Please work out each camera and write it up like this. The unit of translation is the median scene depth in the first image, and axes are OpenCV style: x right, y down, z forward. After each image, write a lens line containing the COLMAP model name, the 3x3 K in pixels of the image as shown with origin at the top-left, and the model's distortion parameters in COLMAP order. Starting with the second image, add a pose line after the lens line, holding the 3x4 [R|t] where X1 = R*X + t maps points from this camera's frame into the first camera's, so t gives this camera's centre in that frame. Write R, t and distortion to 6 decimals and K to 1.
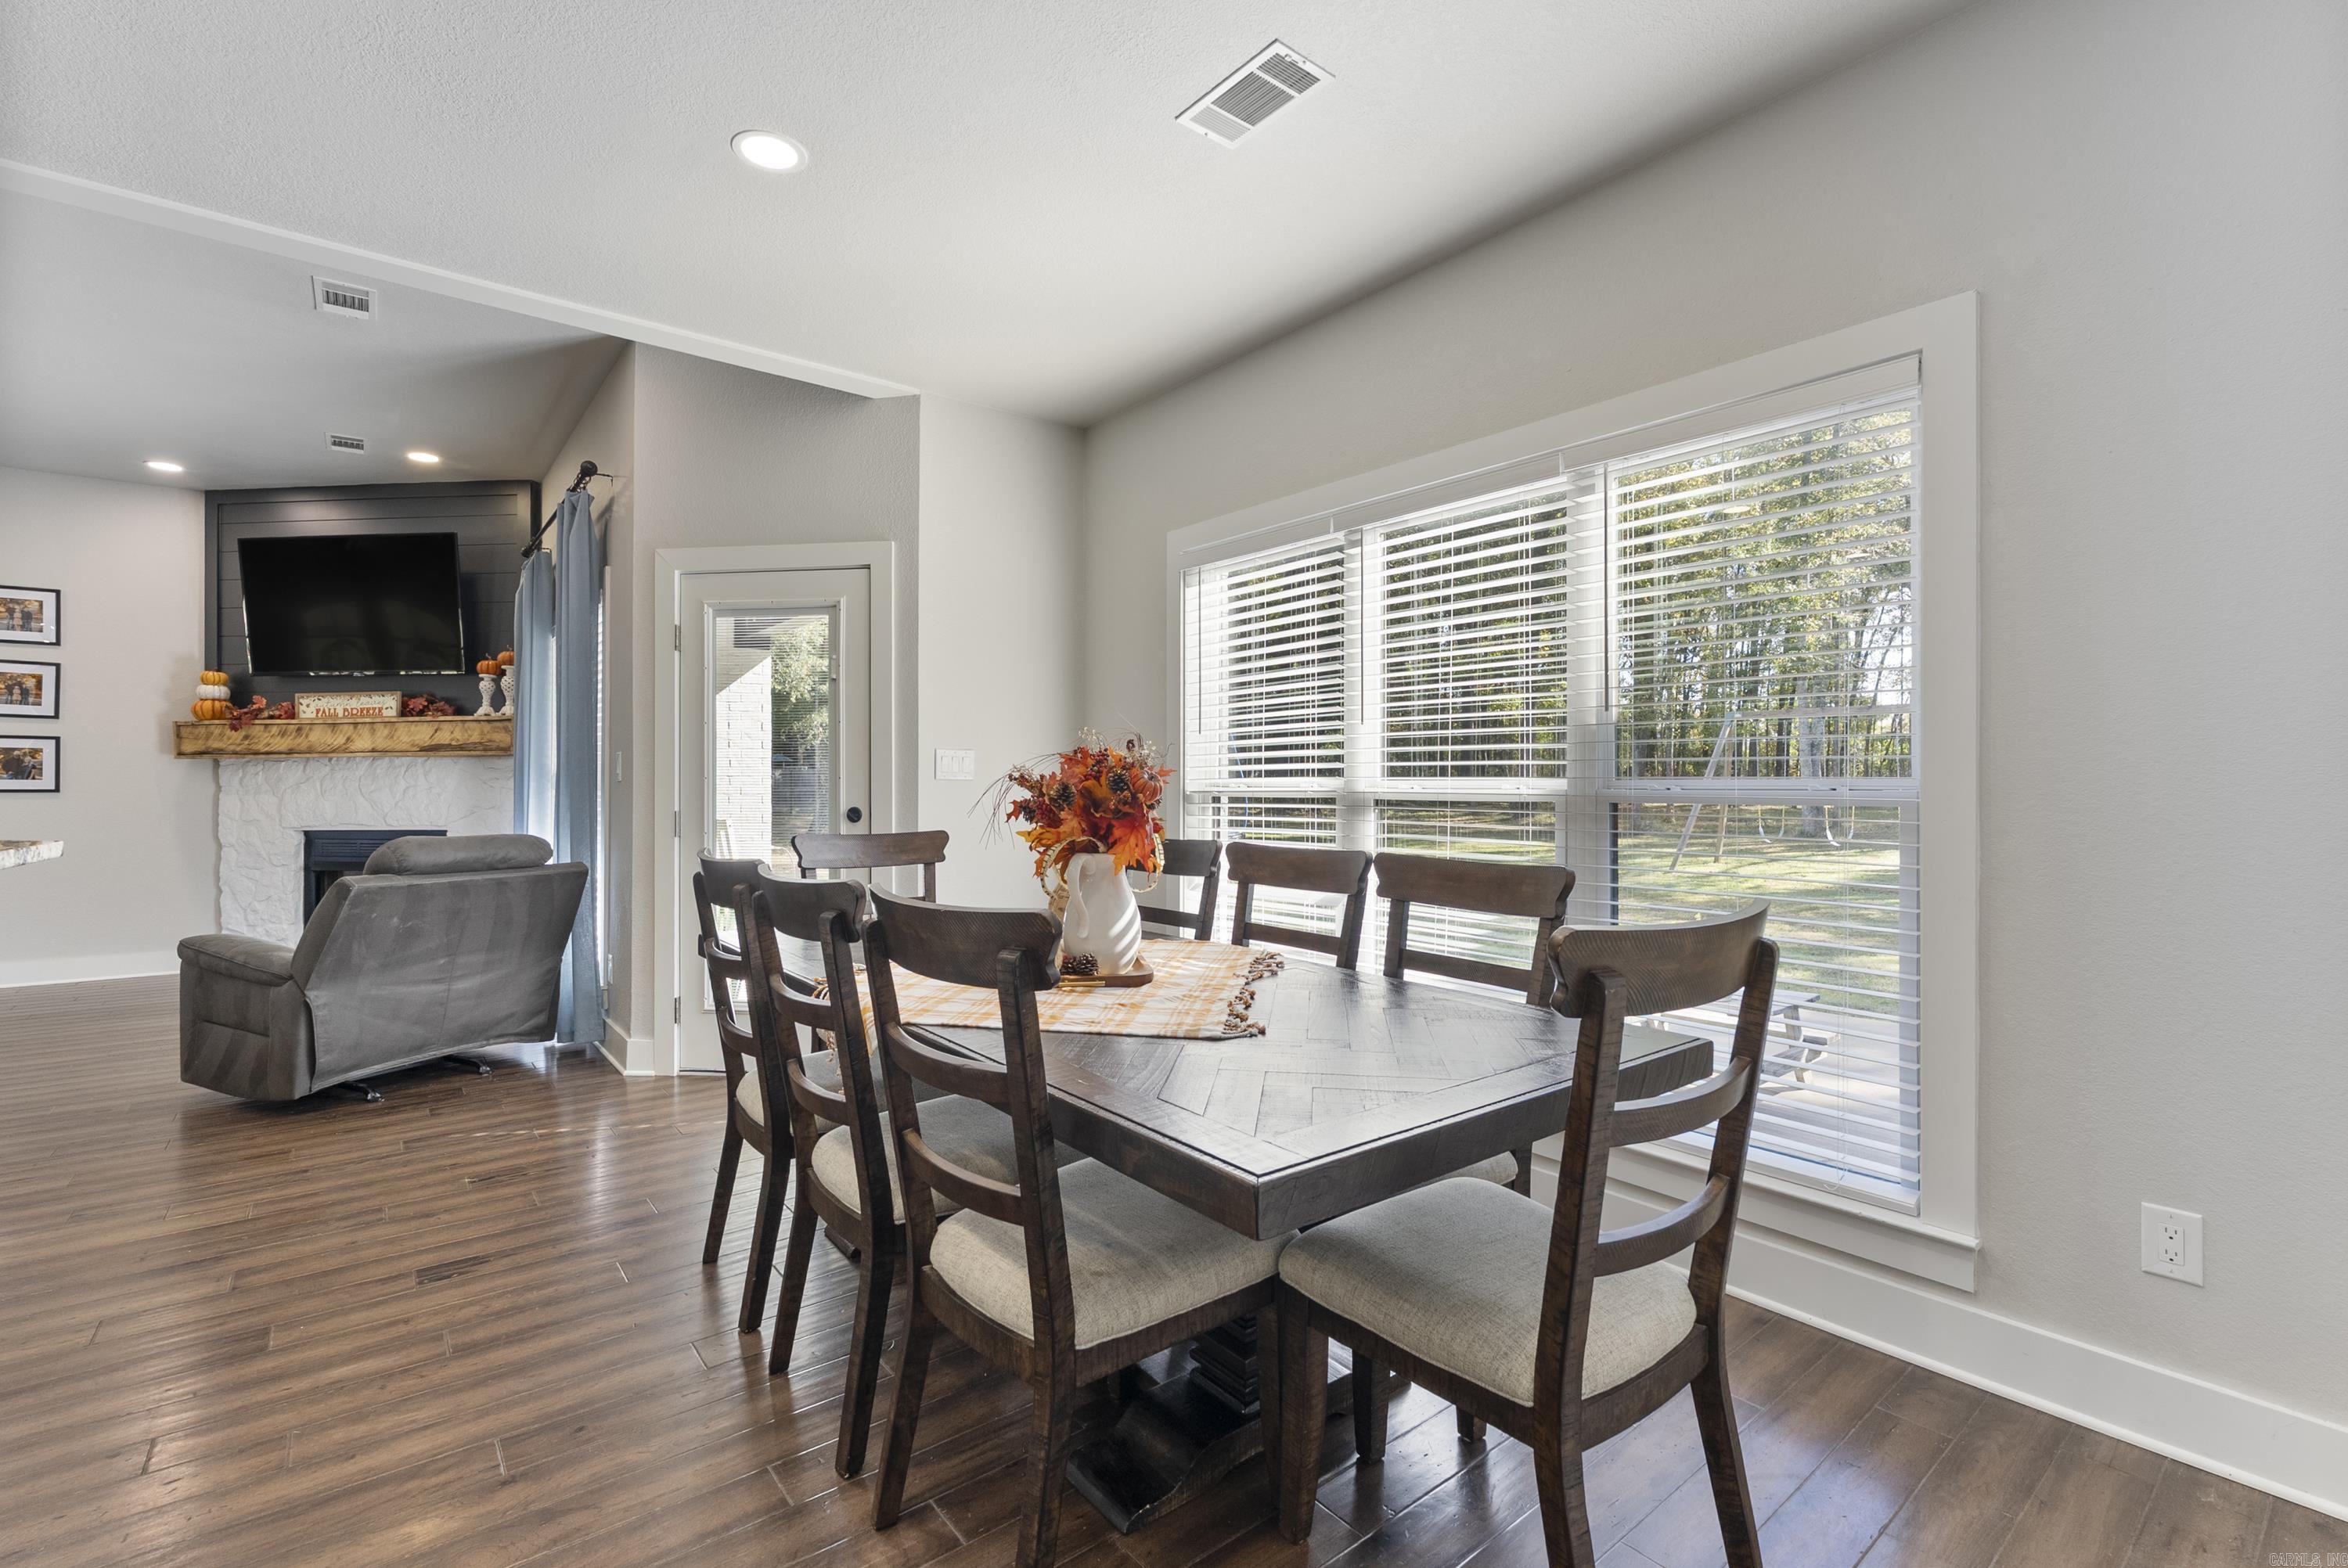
lens RADIAL K [[1037.2, 0, 1174.0], [0, 1037.2, 784.0], [0, 0, 1]] dist [-0.005650, 0.000576]
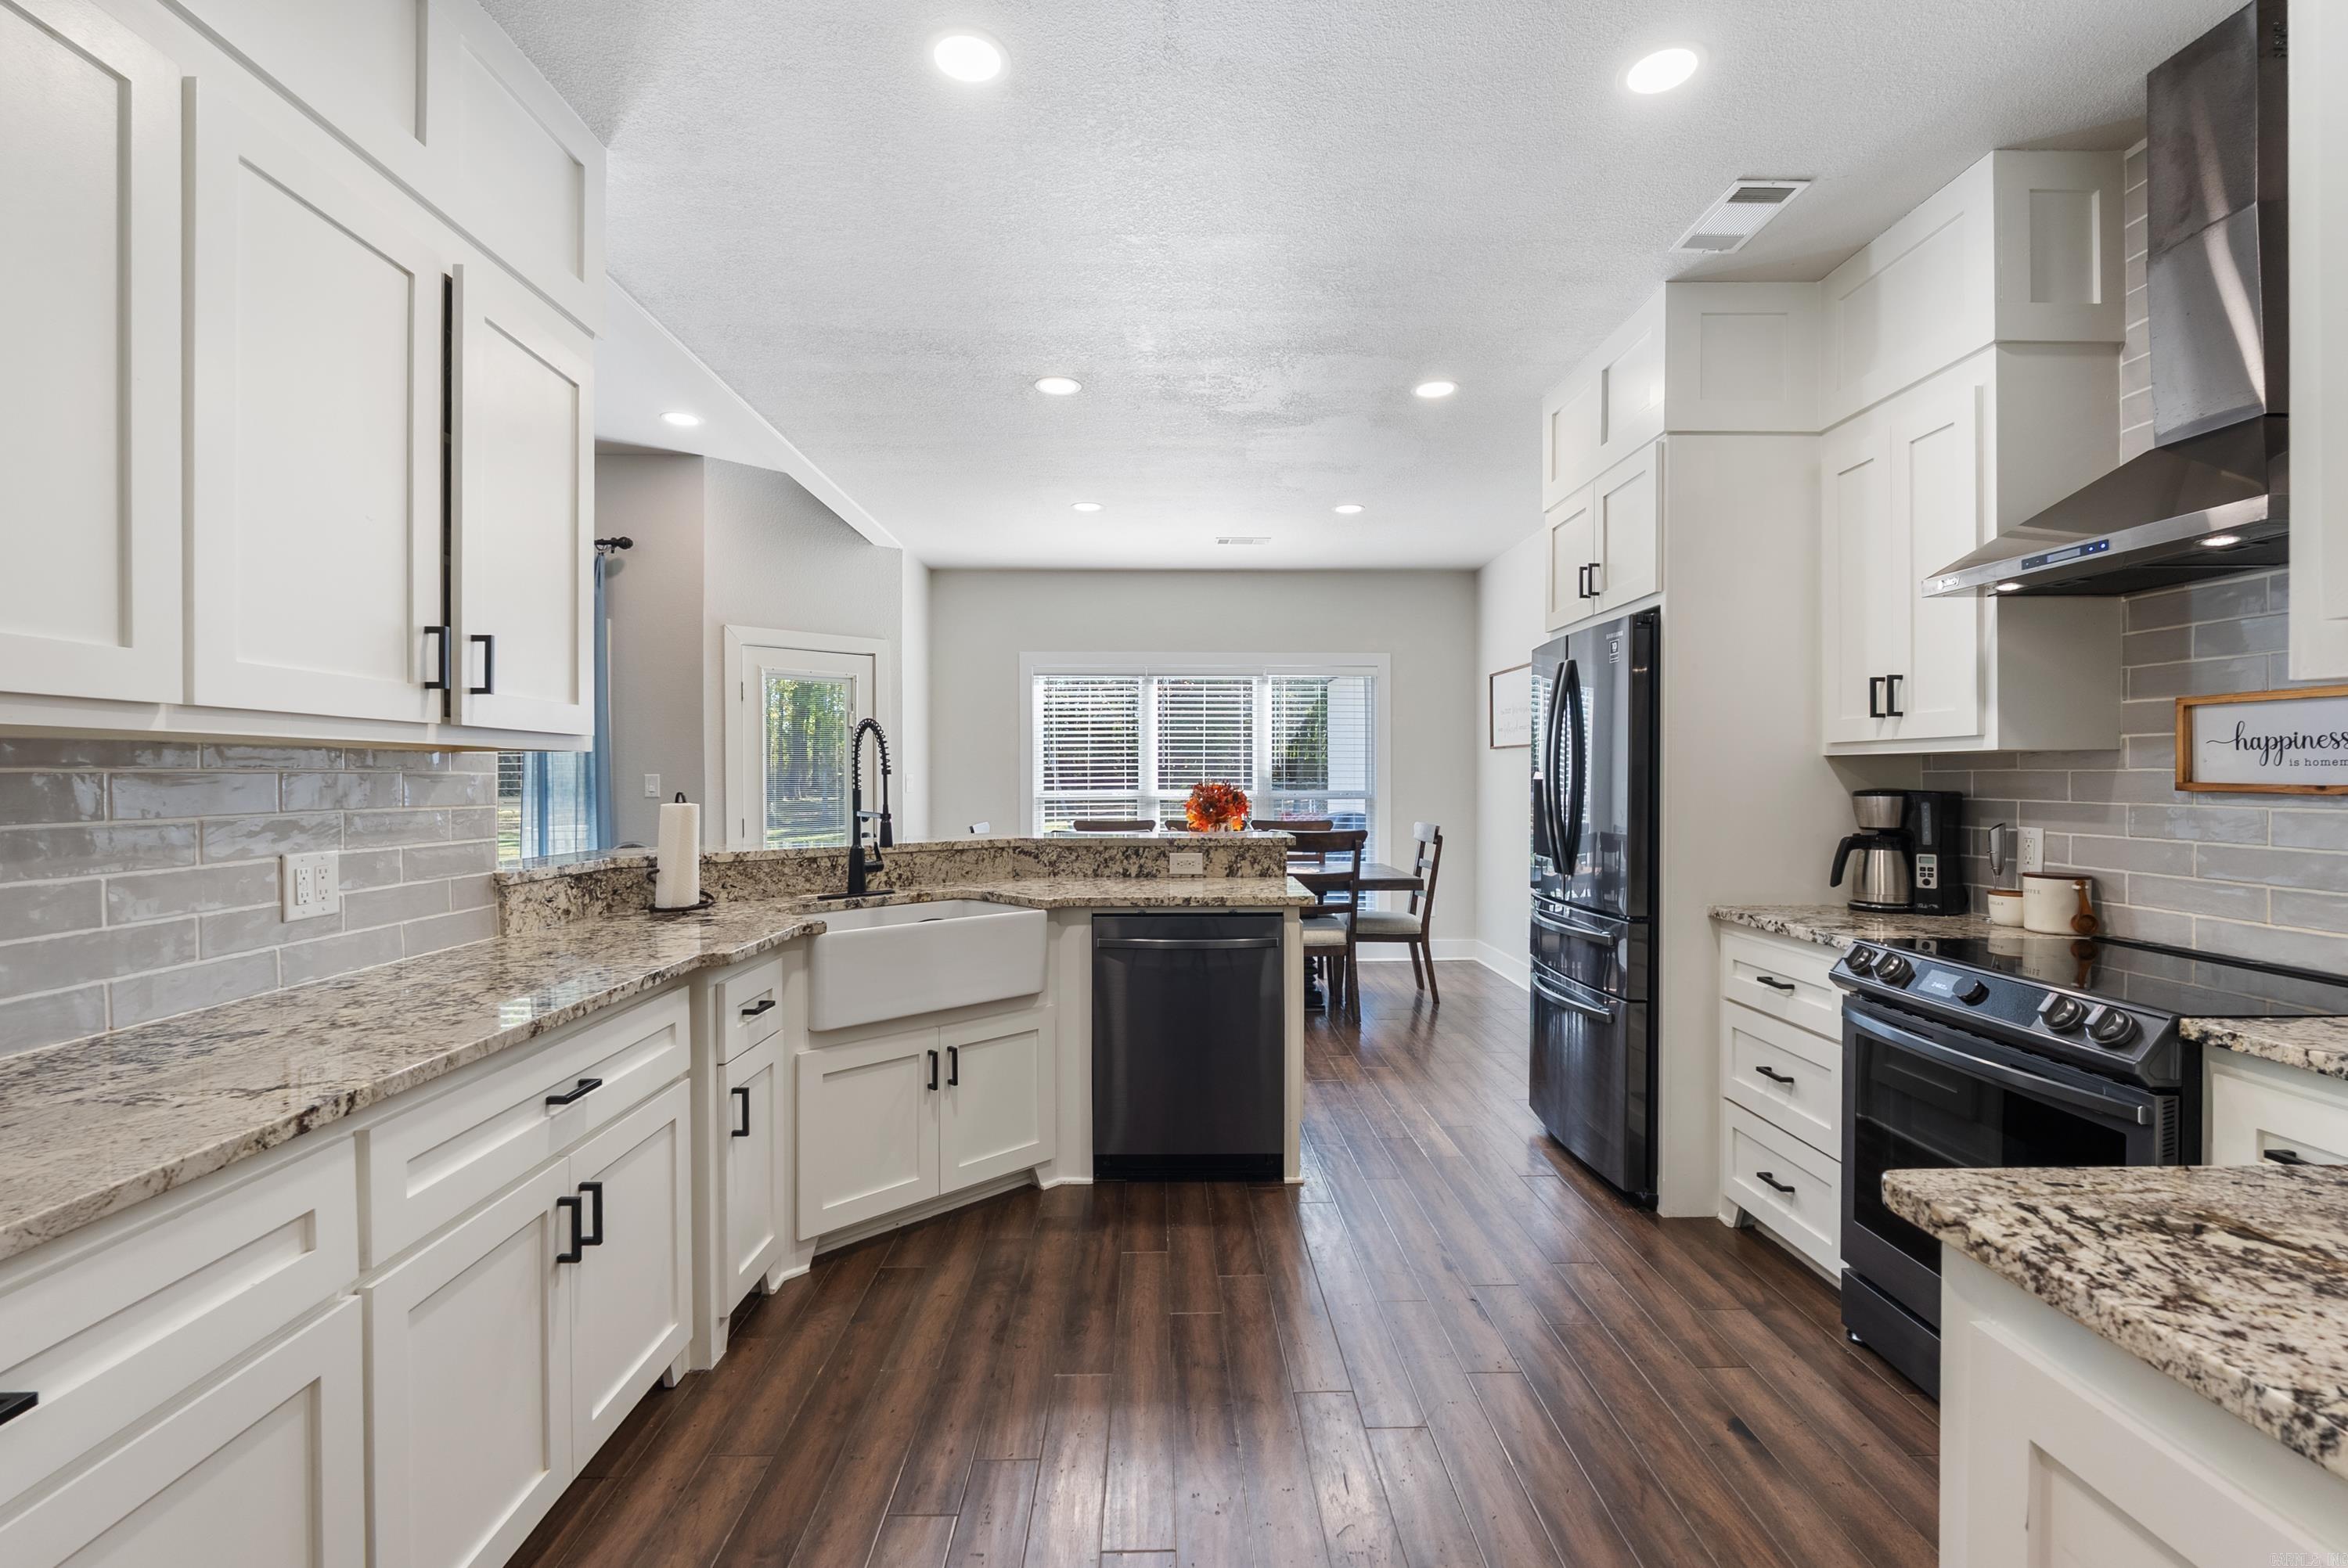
lens RADIAL K [[1037.2, 0, 1174.0], [0, 1037.2, 784.0], [0, 0, 1]] dist [-0.005650, 0.000576]
pose [[0.610608, -0.007411, 0.791898, -0.809730], [0.000605, 0.999960, 0.008892, -0.020516], [-0.791932, -0.004951, 0.610589, -0.188831]]
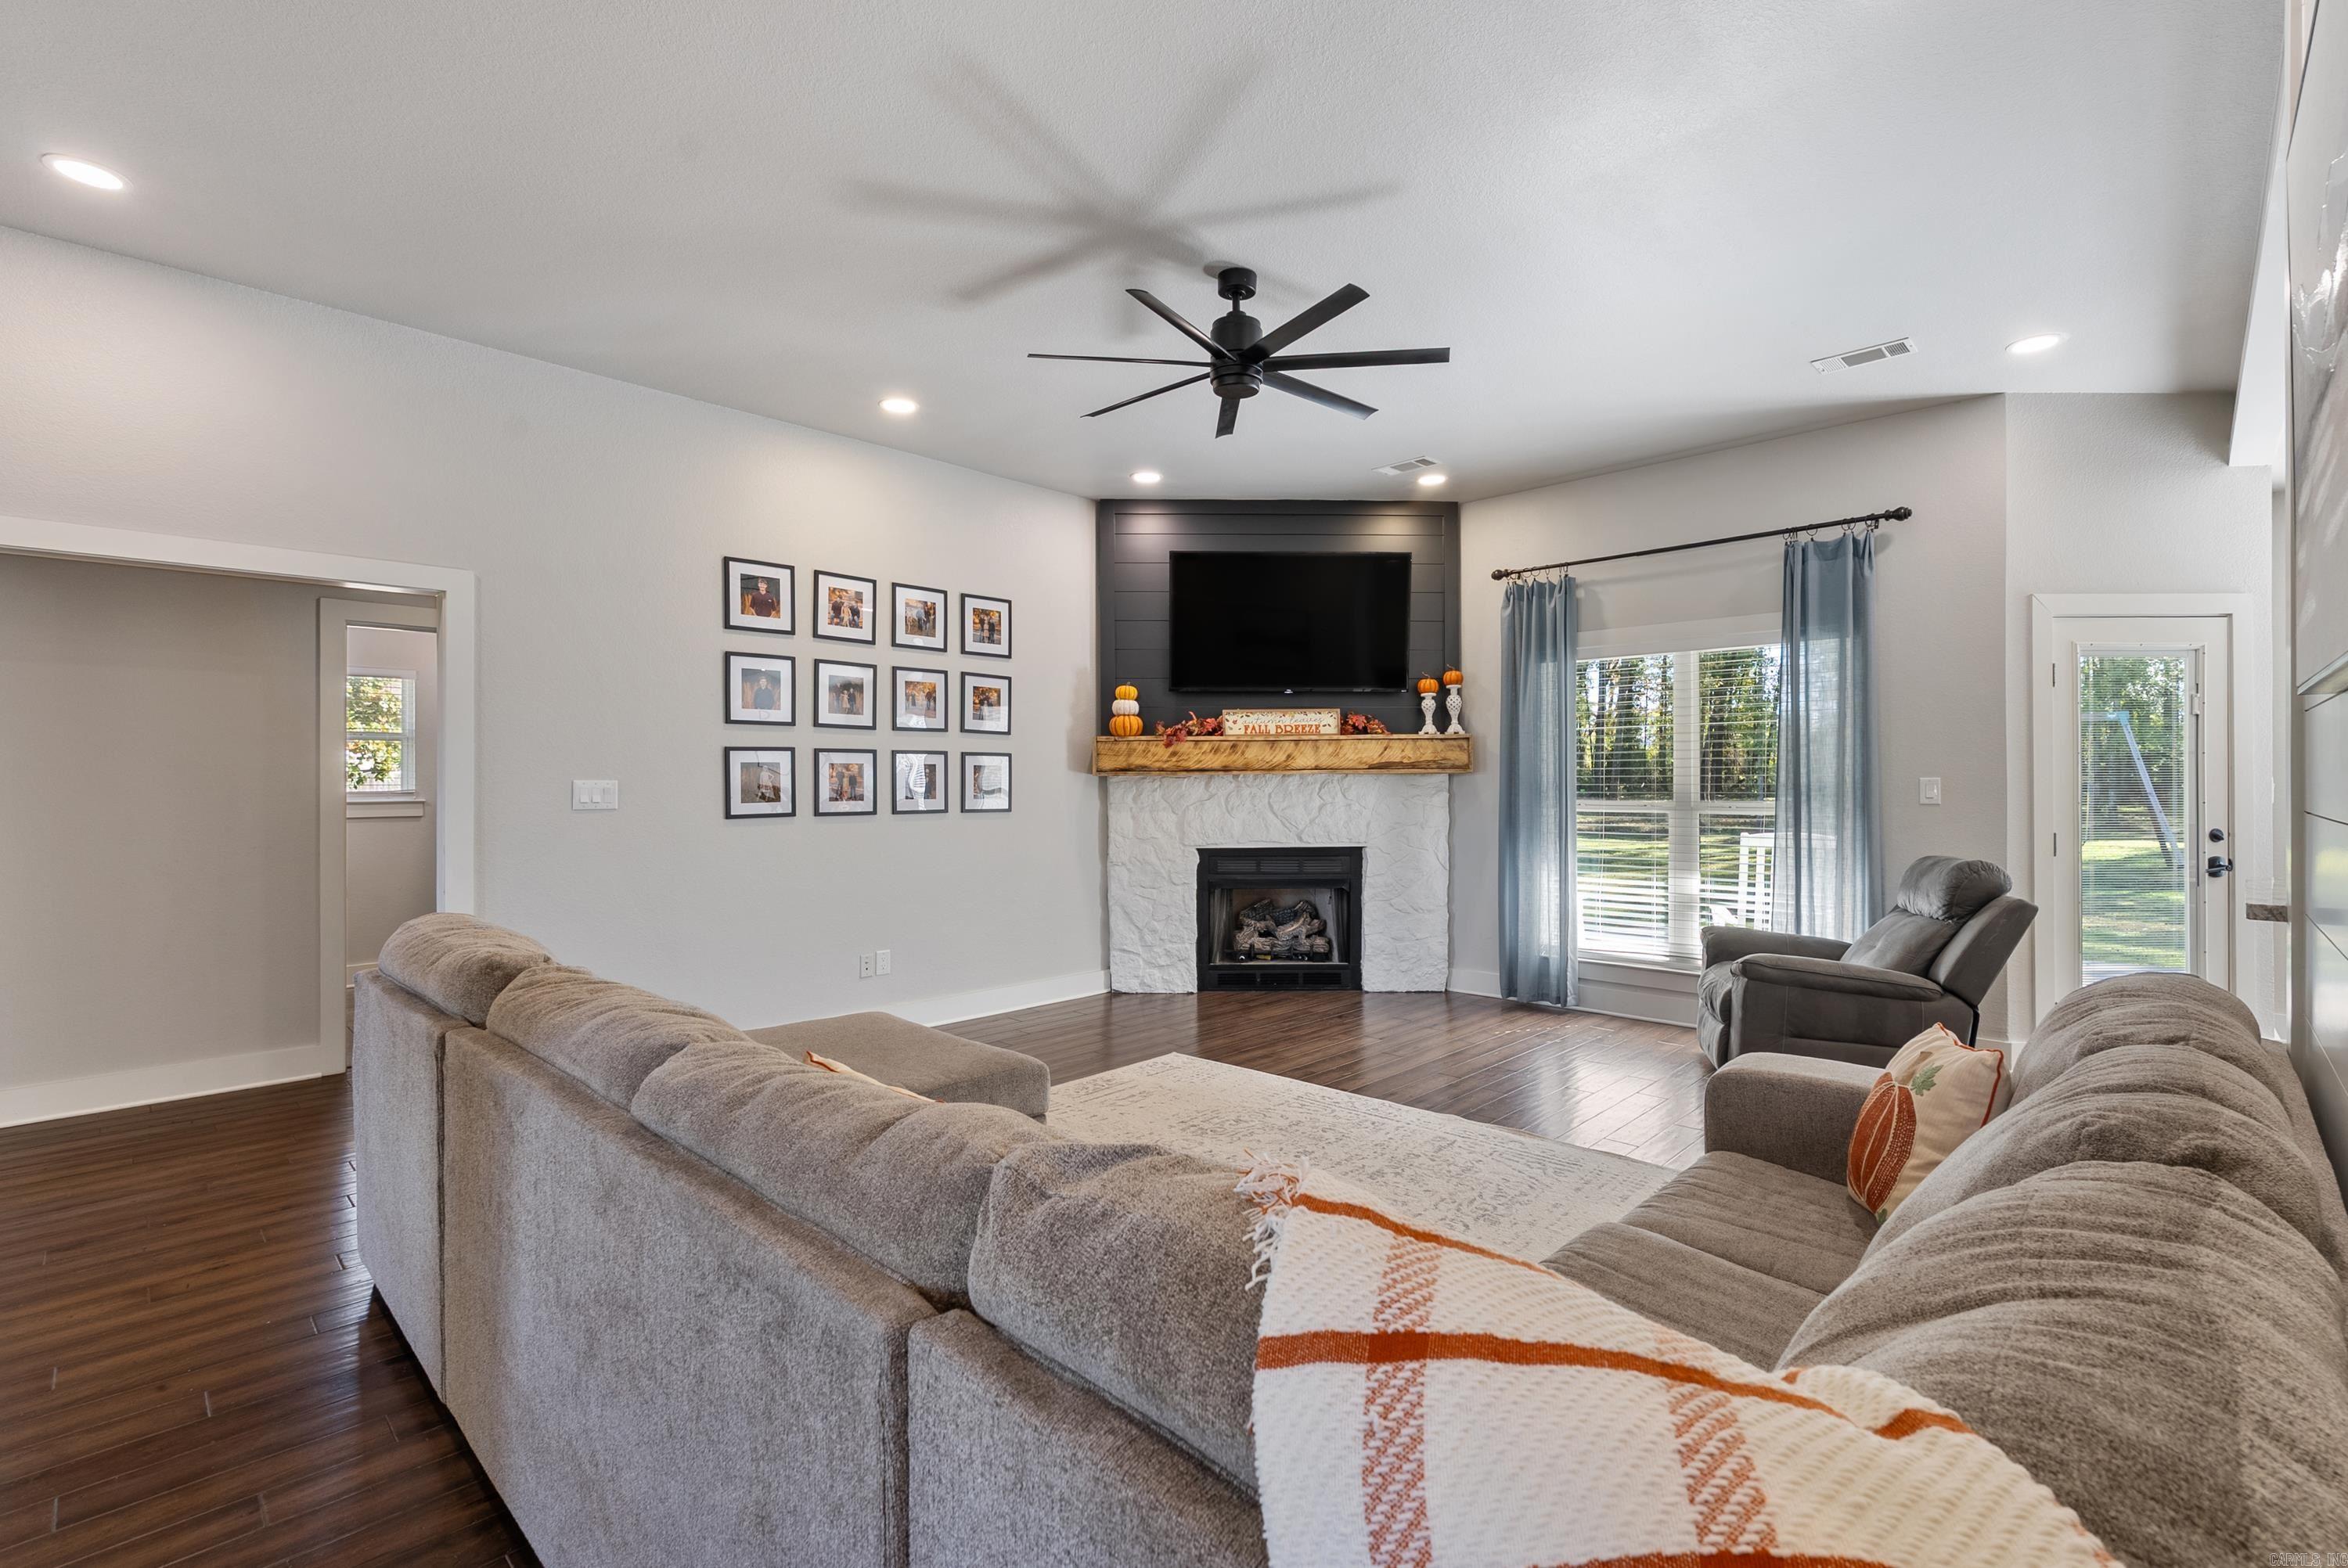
lens RADIAL K [[1037.2, 0, 1174.0], [0, 1037.2, 784.0], [0, 0, 1]] dist [-0.005650, 0.000576]
pose [[0.991438, -0.001583, 0.130567, -1.032003], [0.001041, 0.999991, 0.004214, -0.021002], [-0.130572, -0.004042, 0.991431, 0.023895]]
